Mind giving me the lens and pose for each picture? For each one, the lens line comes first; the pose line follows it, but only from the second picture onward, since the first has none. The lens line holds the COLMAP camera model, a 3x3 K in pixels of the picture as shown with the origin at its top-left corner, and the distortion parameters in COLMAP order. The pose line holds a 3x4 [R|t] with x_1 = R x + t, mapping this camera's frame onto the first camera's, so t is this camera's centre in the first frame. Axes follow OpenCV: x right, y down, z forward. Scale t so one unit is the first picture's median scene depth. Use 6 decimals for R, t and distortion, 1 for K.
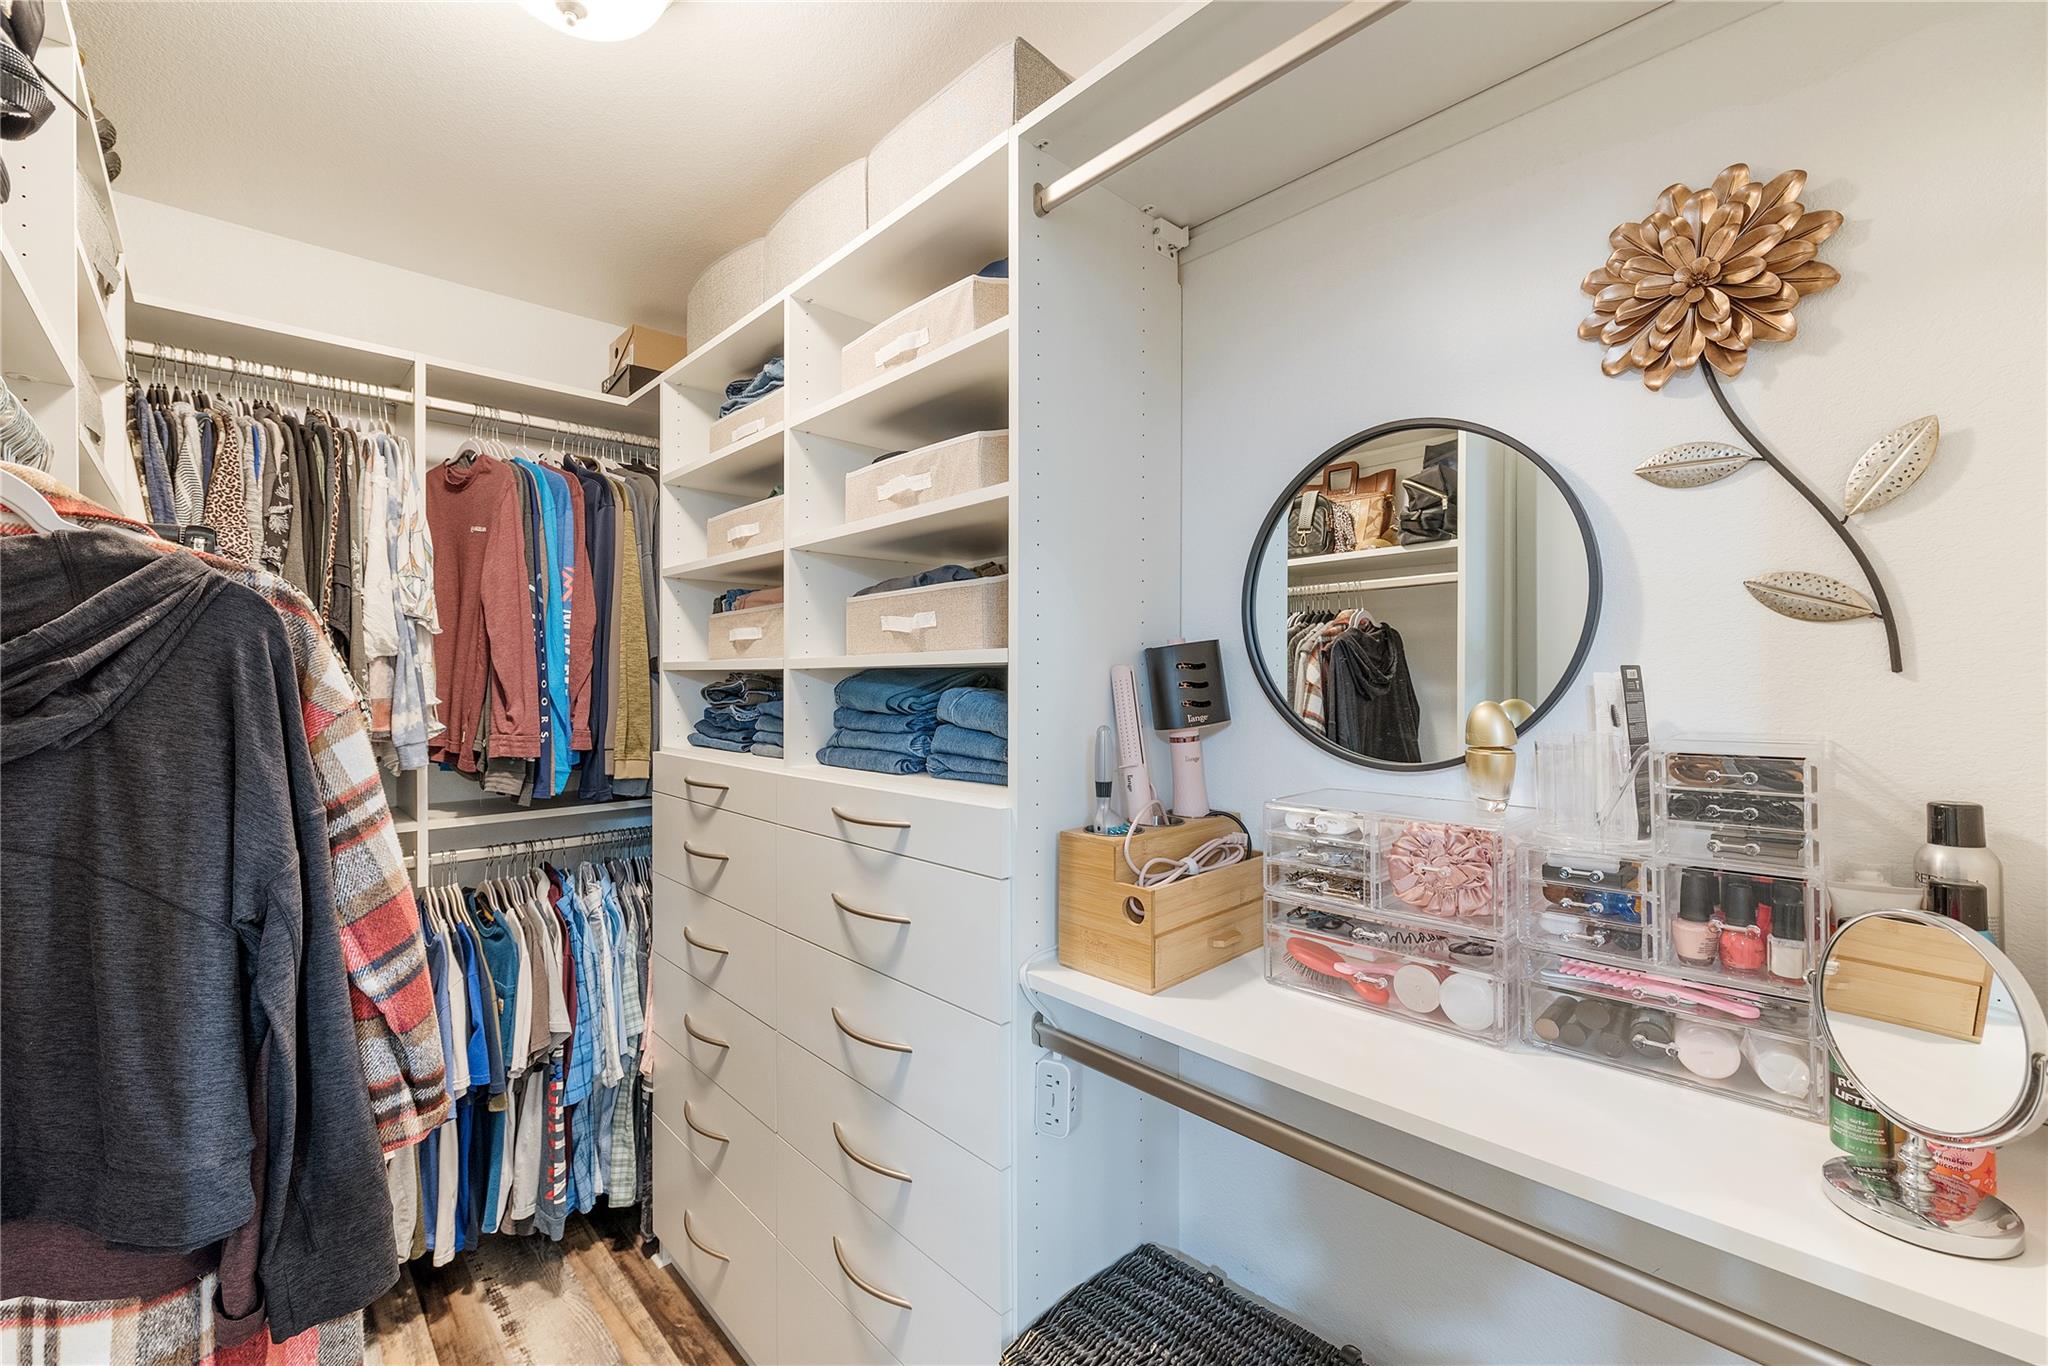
lens RADIAL K [[831.4, 0, 1034.3], [0, 831.4, 680.1], [0, 0, 1]] dist [-0.000530, -0.000251]
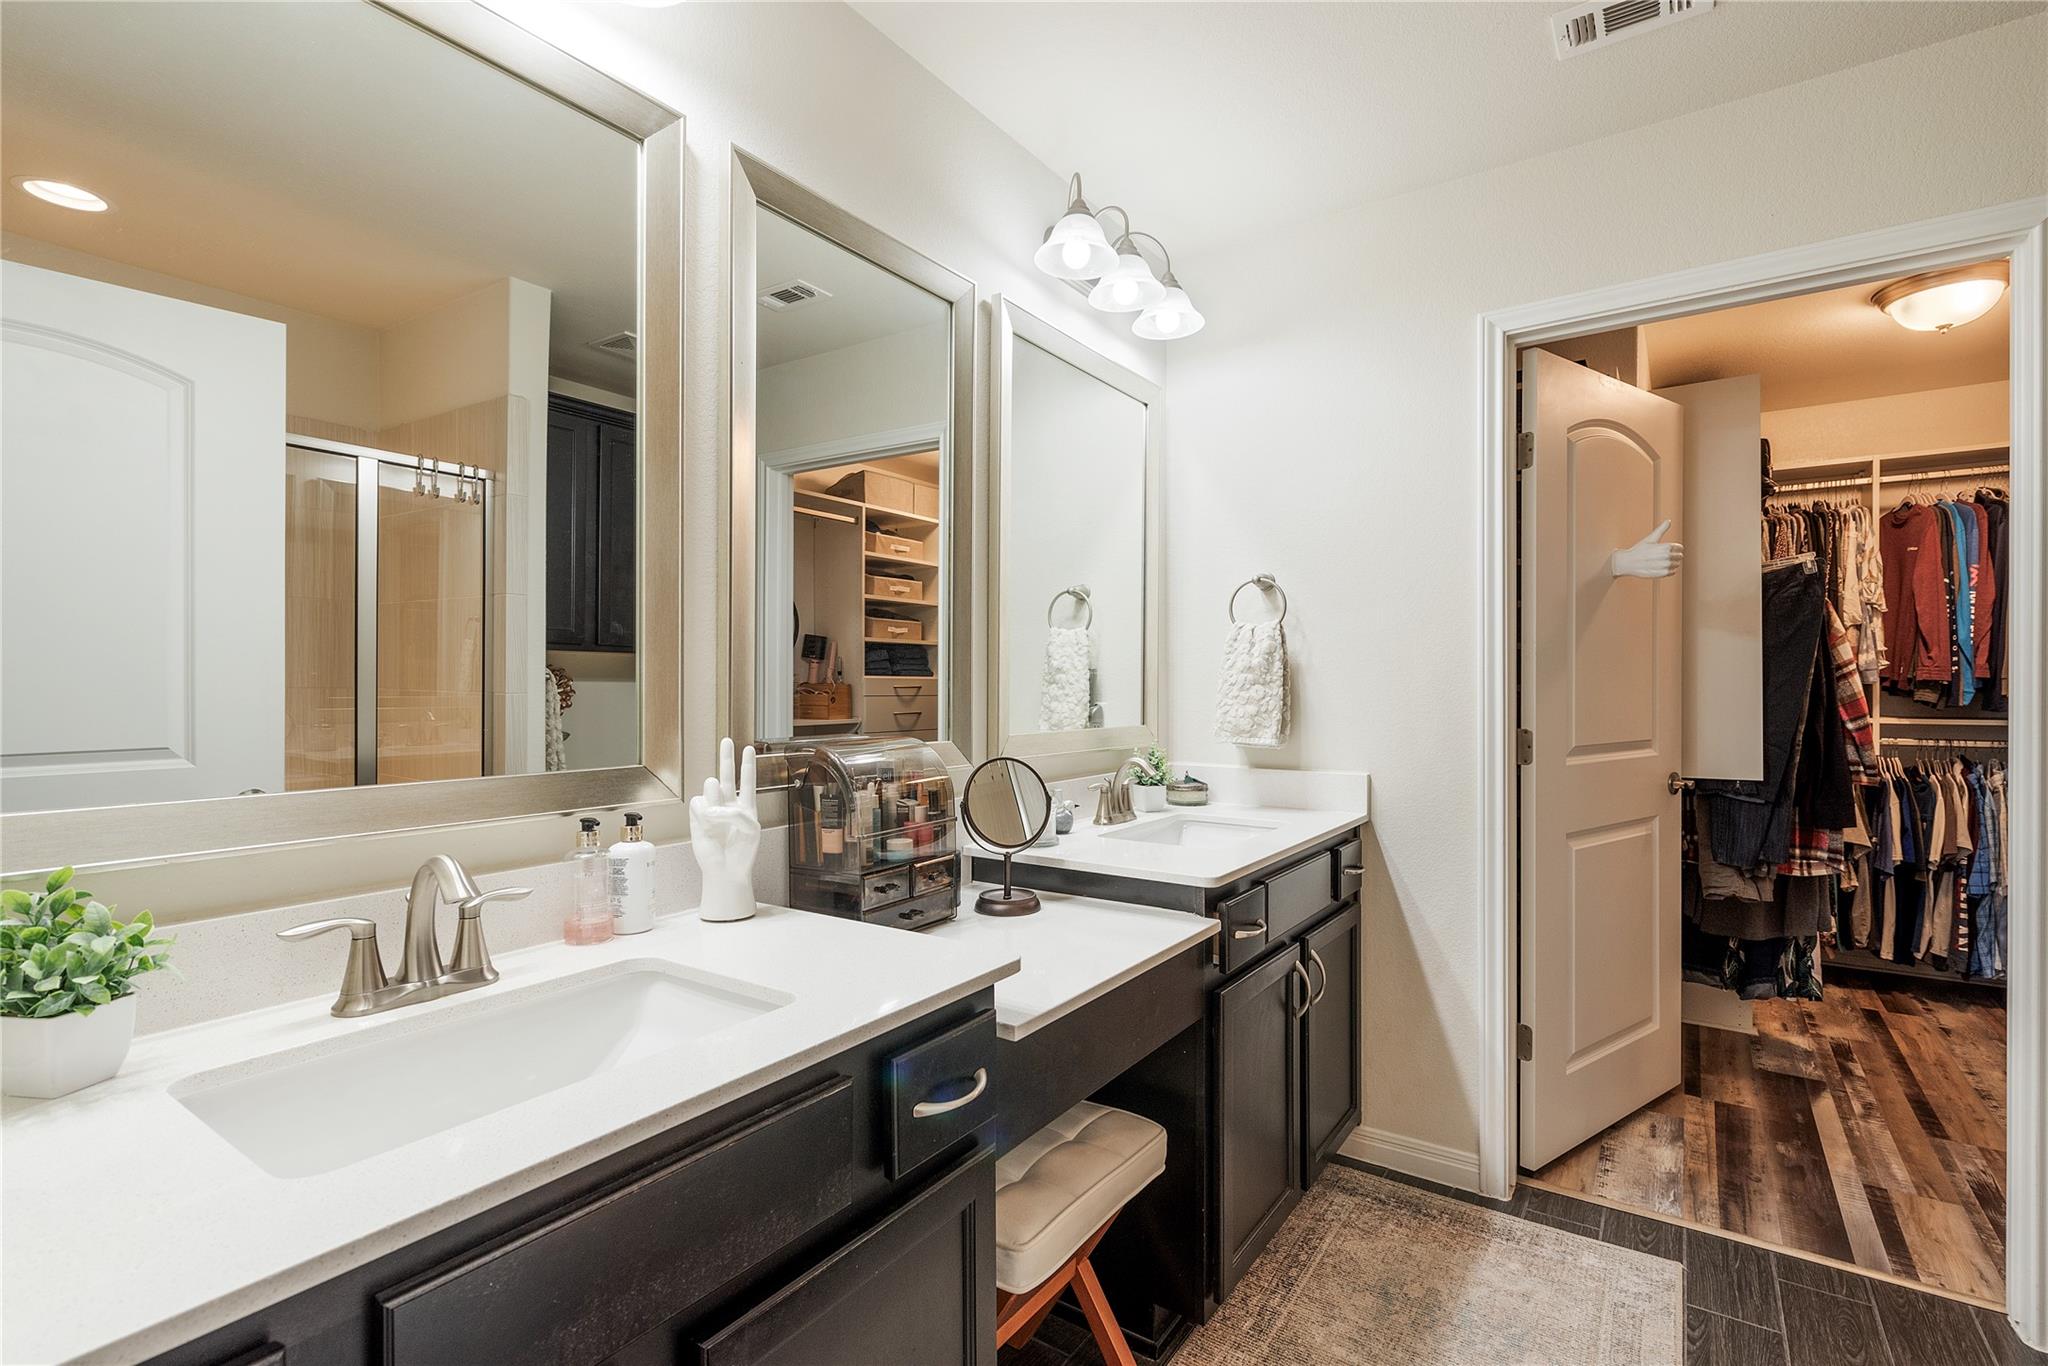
lens RADIAL K [[947.9, 0, 1037.5], [0, 947.9, 679.8], [0, 0, 1]] dist [0.001272, -0.000078]
pose [[0.196107, -0.002031, -0.980580, 0.909699], [-0.008153, 0.999960, -0.003701, 0.110967], [0.980549, 0.008721, 0.196082, -1.167231]]
